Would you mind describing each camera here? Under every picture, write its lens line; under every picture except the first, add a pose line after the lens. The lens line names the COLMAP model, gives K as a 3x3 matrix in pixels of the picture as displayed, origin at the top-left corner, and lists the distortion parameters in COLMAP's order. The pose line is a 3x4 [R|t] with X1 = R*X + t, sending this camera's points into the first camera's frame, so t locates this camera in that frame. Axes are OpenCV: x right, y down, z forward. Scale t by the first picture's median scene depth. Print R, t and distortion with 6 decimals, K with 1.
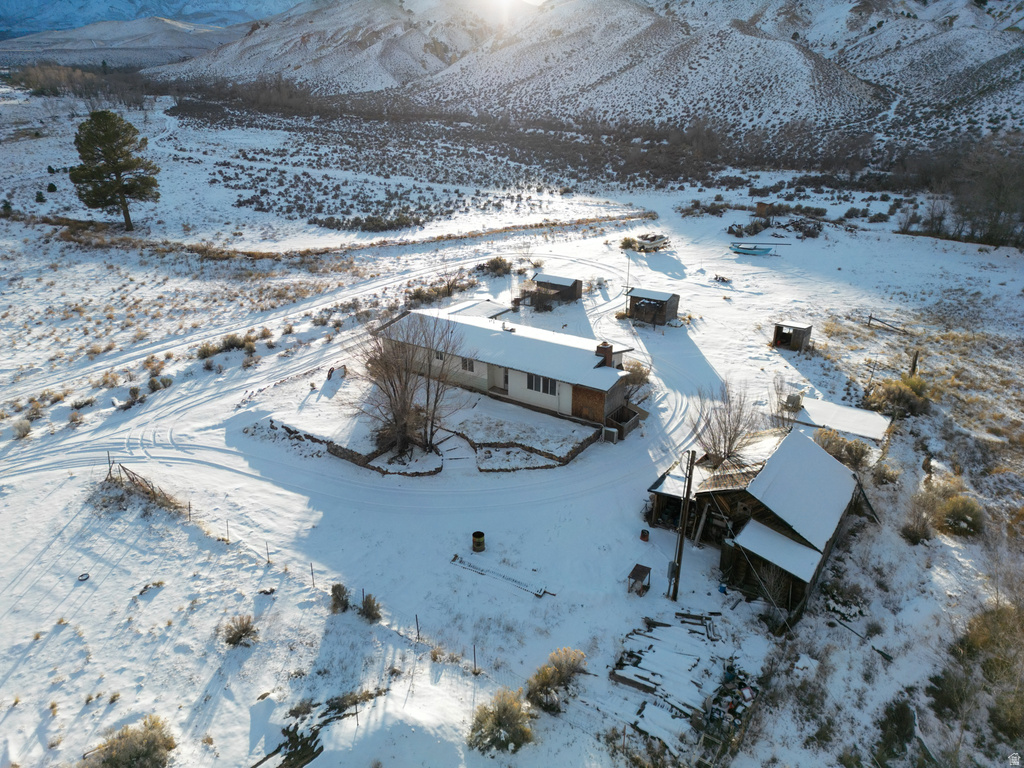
lens RADIAL K [[698.4, 0, 506.3], [0, 698.4, 385.8], [0, 0, 1]] dist [0.057190, -0.038599]
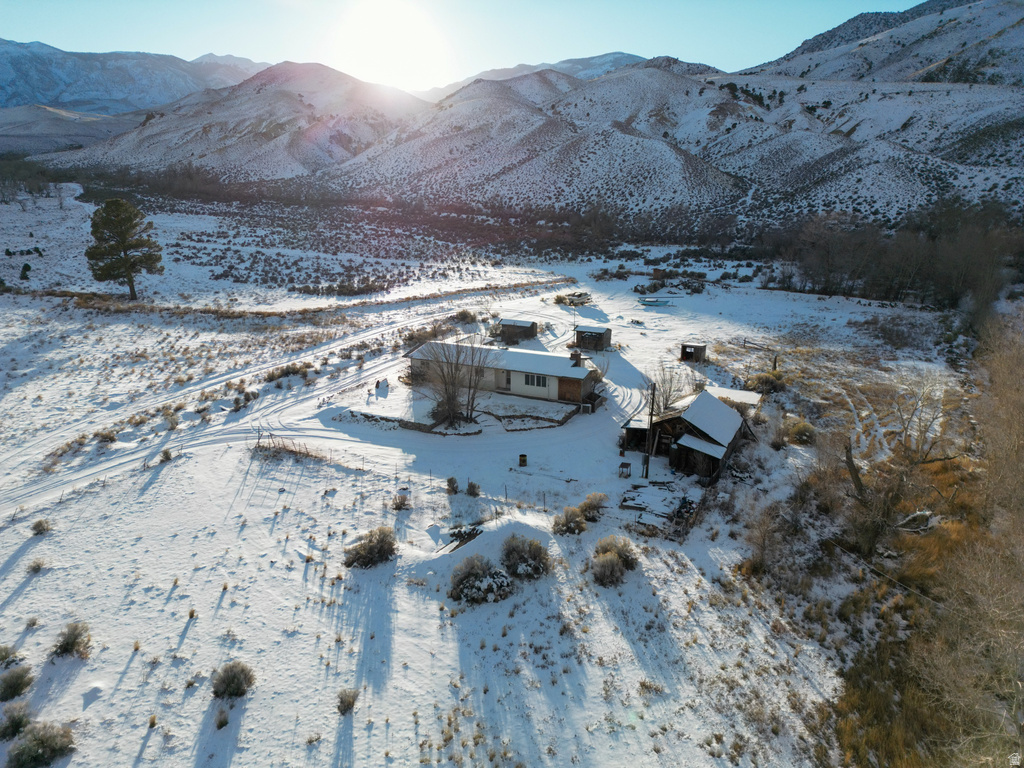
lens RADIAL K [[698.4, 0, 505.3], [0, 698.4, 387.3], [0, 0, 1]] dist [0.057190, -0.038599]
pose [[0.989705, -0.040579, 0.137250, -0.119806], [0.054932, 0.993219, -0.102462, 0.089207], [-0.132162, 0.108947, 0.985223, -0.239645]]
